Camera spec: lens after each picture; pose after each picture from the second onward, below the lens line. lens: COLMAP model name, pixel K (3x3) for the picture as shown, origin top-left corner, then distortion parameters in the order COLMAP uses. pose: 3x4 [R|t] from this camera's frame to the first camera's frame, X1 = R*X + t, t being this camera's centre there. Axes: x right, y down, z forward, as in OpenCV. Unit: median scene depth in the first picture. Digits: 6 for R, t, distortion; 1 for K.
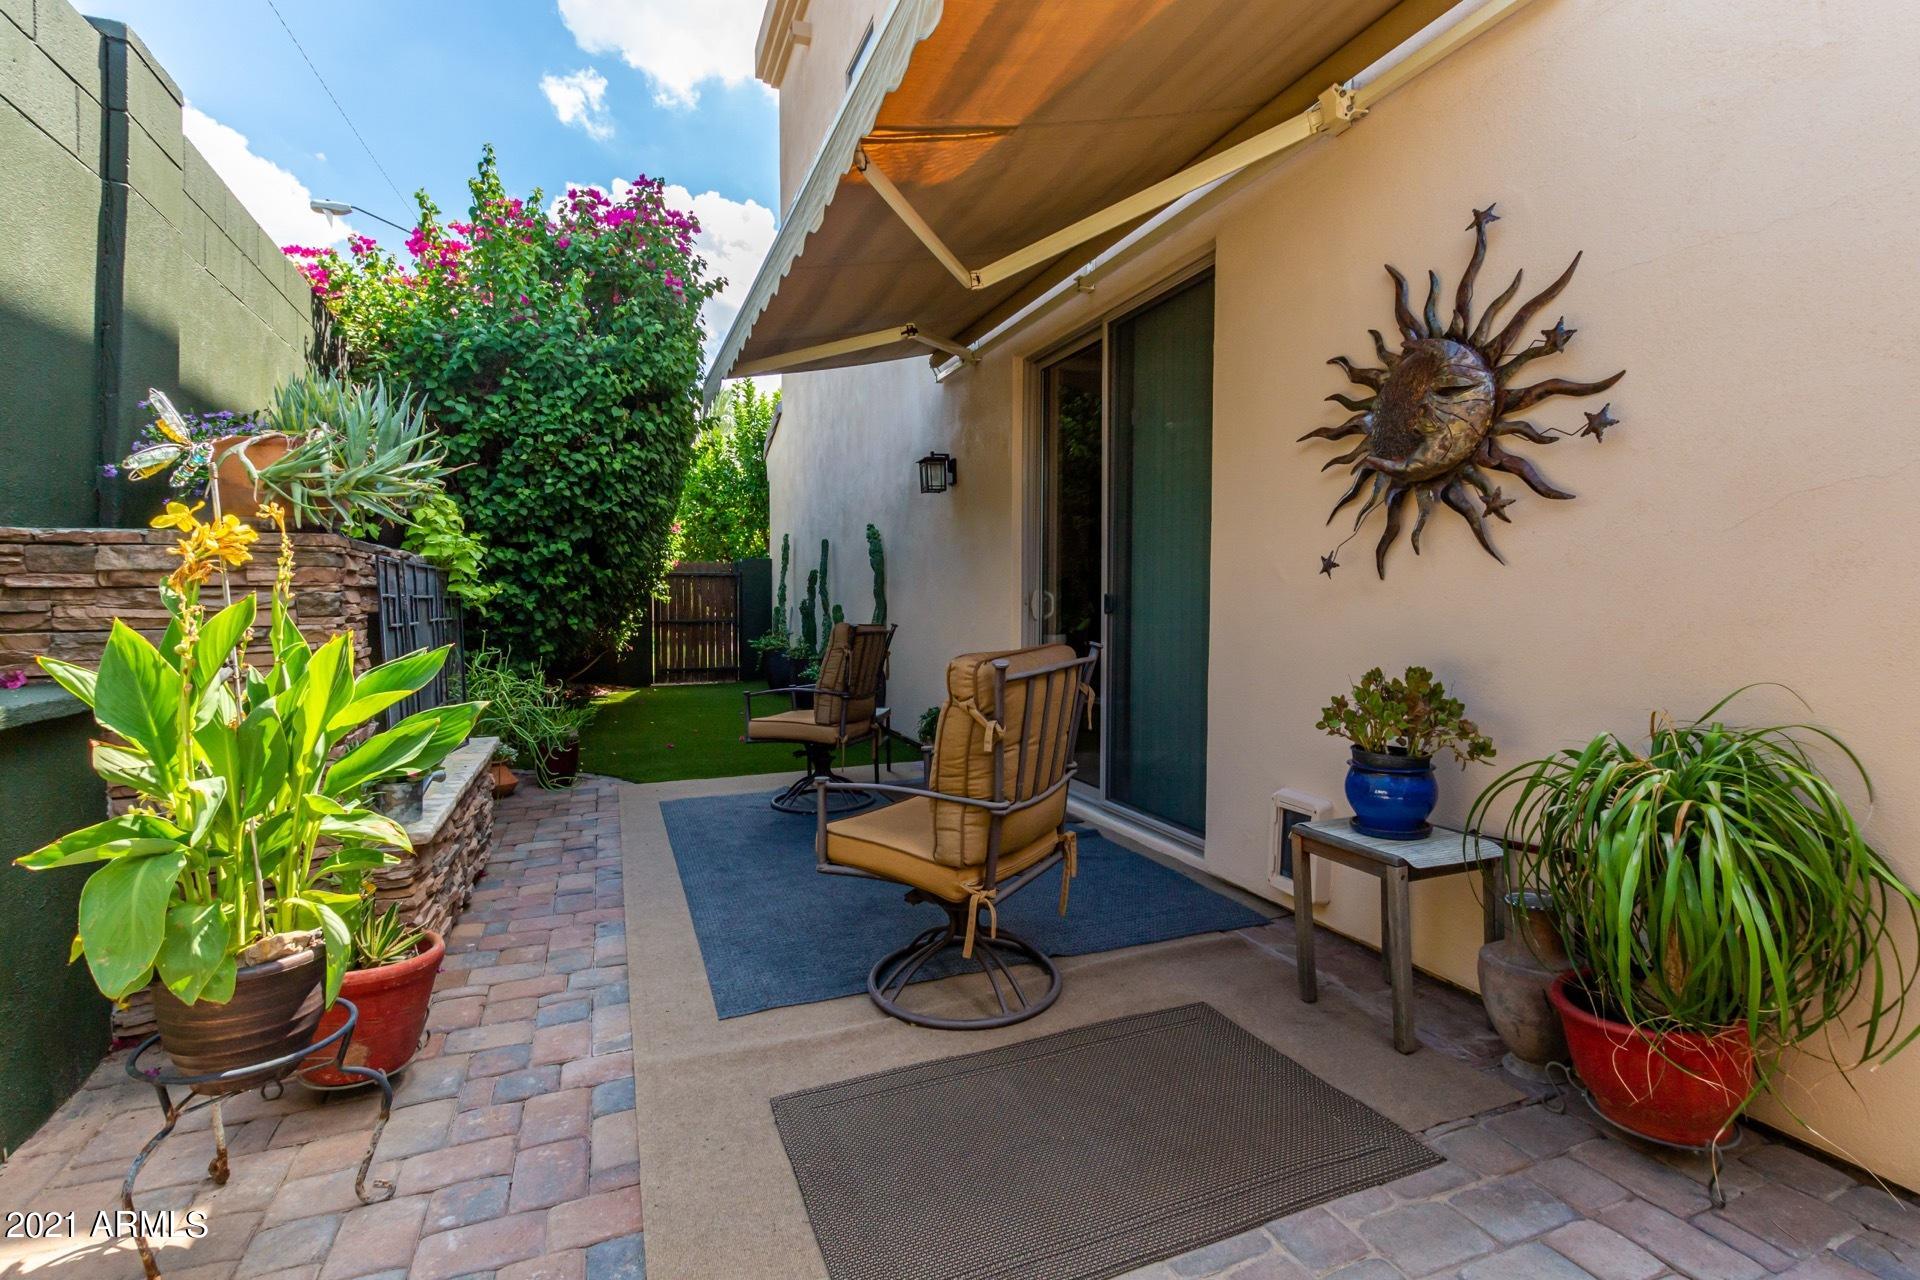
lens RADIAL K [[884.8, 0, 962.2], [0, 884.8, 629.5], [0, 0, 1]] dist [0.000198, -0.000778]
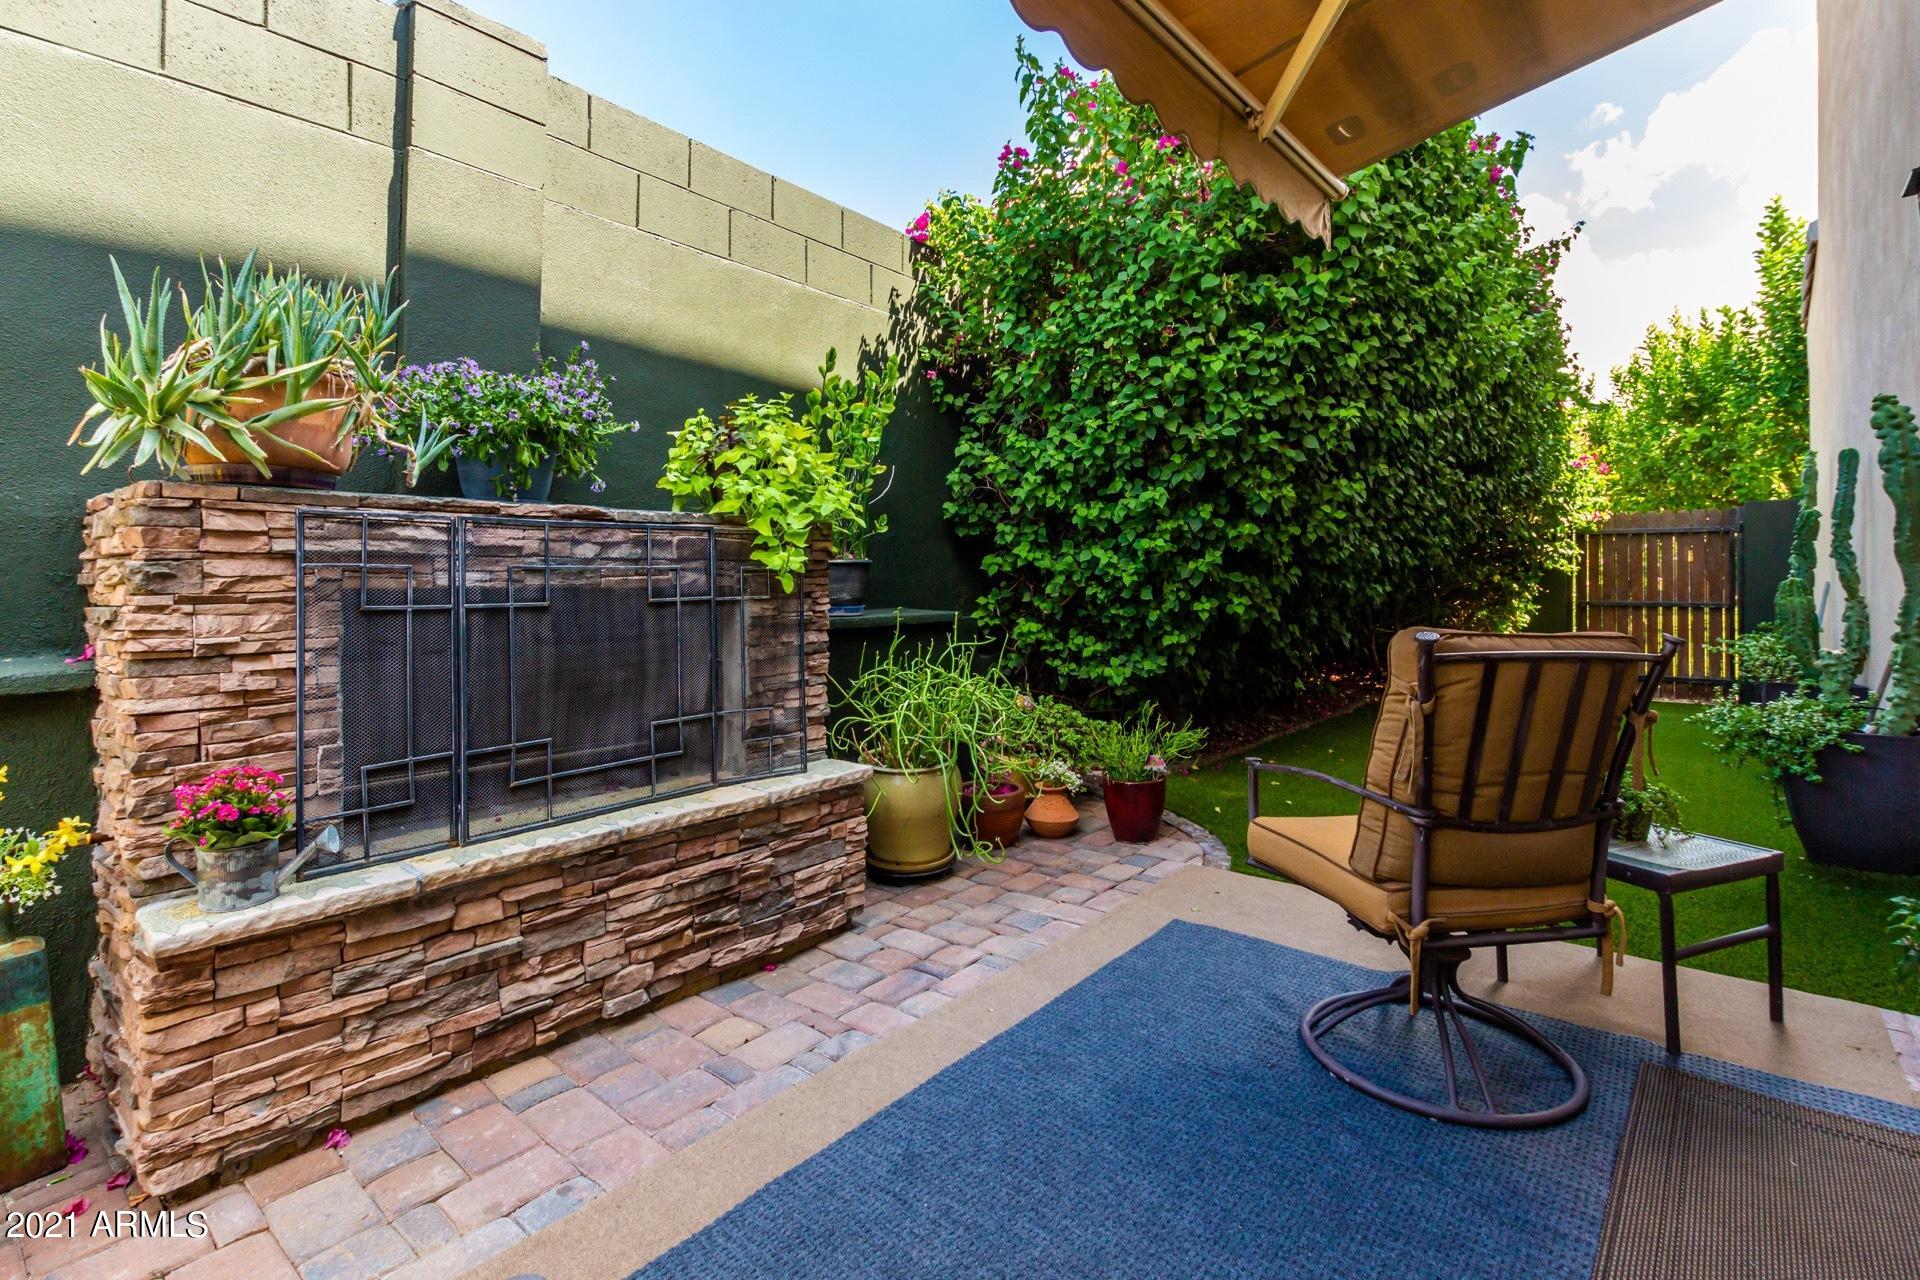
lens RADIAL K [[884.8, 0, 986.2], [0, 884.8, 561.8], [0, 0, 1]] dist [0.000198, -0.000778]
pose [[0.463216, -0.012651, -0.886155, 0.107769], [-0.025606, 0.999290, -0.027651, -0.018284], [0.885876, 0.035499, 0.462563, 0.564937]]
